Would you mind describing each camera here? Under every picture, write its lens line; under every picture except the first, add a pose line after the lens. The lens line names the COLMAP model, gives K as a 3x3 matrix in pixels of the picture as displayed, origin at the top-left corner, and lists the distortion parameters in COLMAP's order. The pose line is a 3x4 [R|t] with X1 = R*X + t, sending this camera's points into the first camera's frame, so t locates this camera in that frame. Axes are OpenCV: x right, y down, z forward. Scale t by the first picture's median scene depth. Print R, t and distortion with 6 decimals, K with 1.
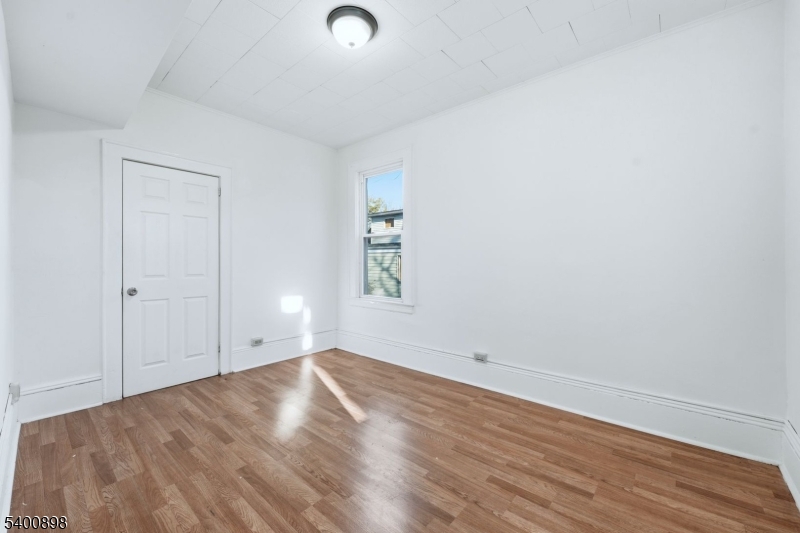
lens RADIAL K [[321.2, 0, 400.8], [0, 321.2, 263.4], [0, 0, 1]] dist [-0.000108, 0.000192]
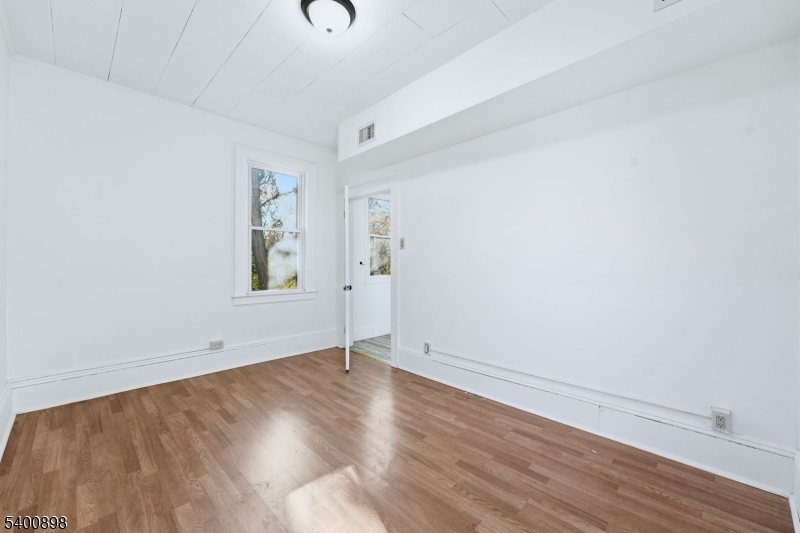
lens RADIAL K [[321.2, 0, 400.8], [0, 321.2, 263.4], [0, 0, 1]] dist [-0.000108, 0.000192]
pose [[-0.997484, -0.005167, 0.070700, -0.452266], [-0.005135, 0.999987, 0.000631, -0.003786], [-0.070703, 0.000267, -0.997497, 2.013173]]
